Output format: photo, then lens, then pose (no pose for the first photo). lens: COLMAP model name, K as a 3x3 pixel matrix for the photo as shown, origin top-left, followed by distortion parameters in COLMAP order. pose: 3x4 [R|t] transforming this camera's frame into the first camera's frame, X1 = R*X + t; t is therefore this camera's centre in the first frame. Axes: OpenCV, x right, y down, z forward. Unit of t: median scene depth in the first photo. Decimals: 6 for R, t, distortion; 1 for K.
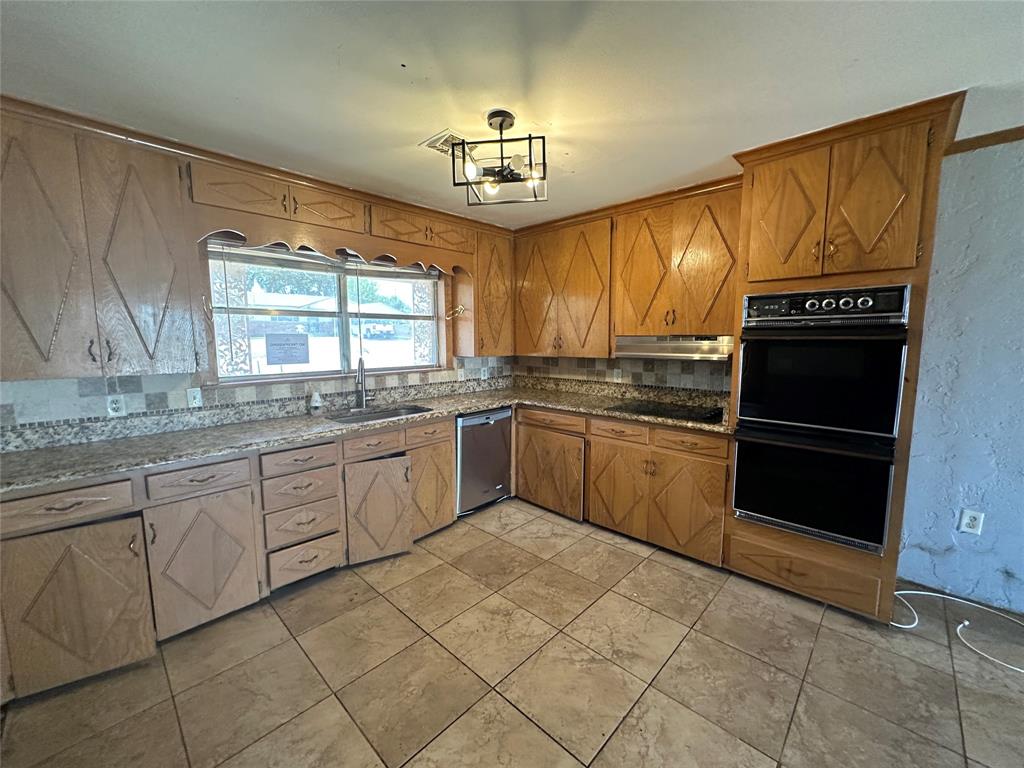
lens RADIAL K [[409.1, 0, 512.3], [0, 409.1, 383.2], [0, 0, 1]] dist [-0.004098, -0.000197]
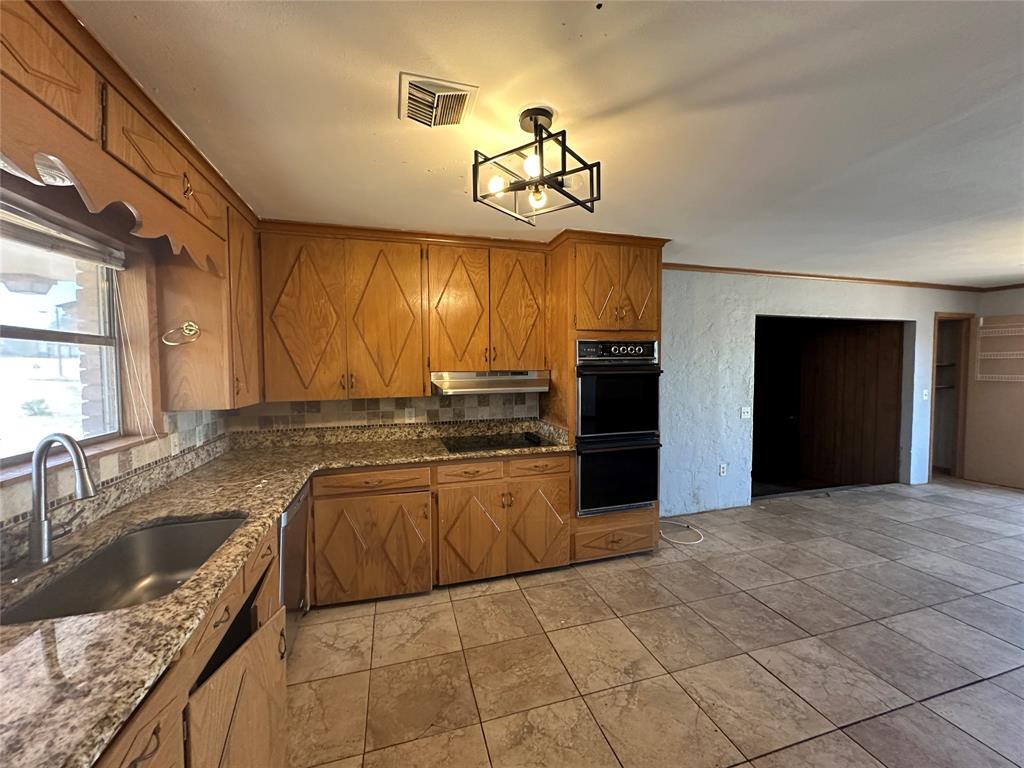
lens RADIAL K [[409.1, 0, 511.3], [0, 409.1, 383.7], [0, 0, 1]] dist [-0.004098, -0.000197]
pose [[0.500650, -0.038208, 0.864806, -0.518978], [0.103487, 0.994503, -0.015972, -0.063916], [-0.859442, 0.097493, 0.501852, 0.438548]]
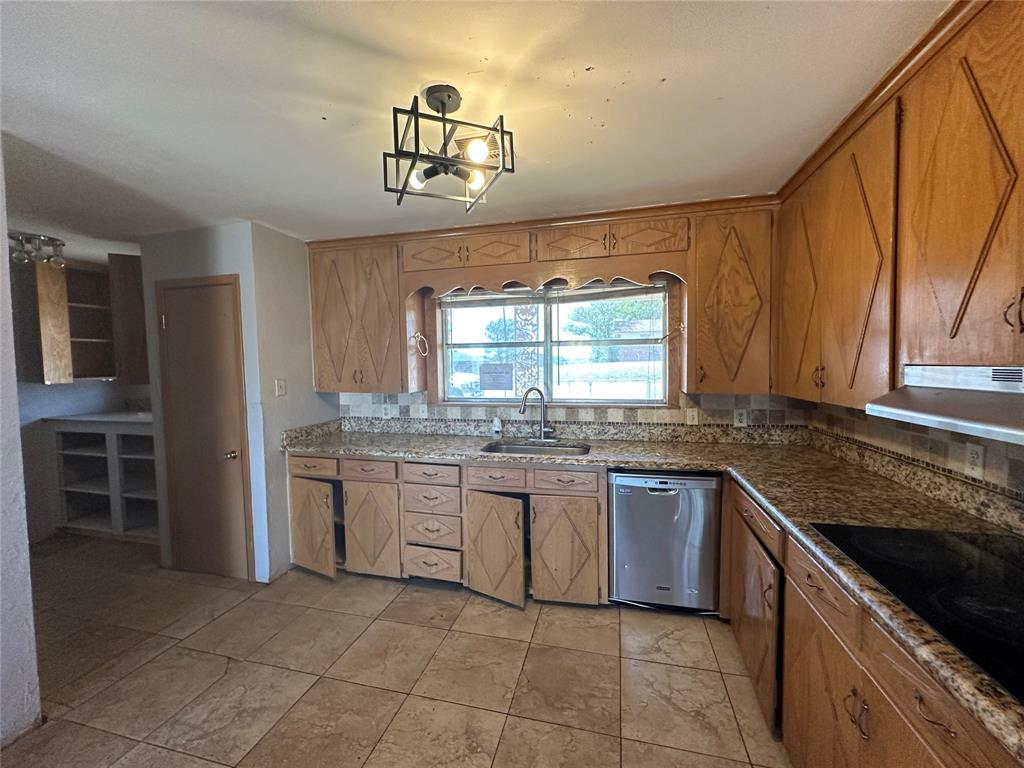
lens RADIAL K [[409.1, 0, 513.2], [0, 409.1, 384.4], [0, 0, 1]] dist [-0.004098, -0.000197]
pose [[0.492682, 0.040696, -0.869257, 0.482322], [-0.086380, 0.996260, -0.002316, -0.067030], [0.865912, 0.076228, 0.494354, 0.499344]]
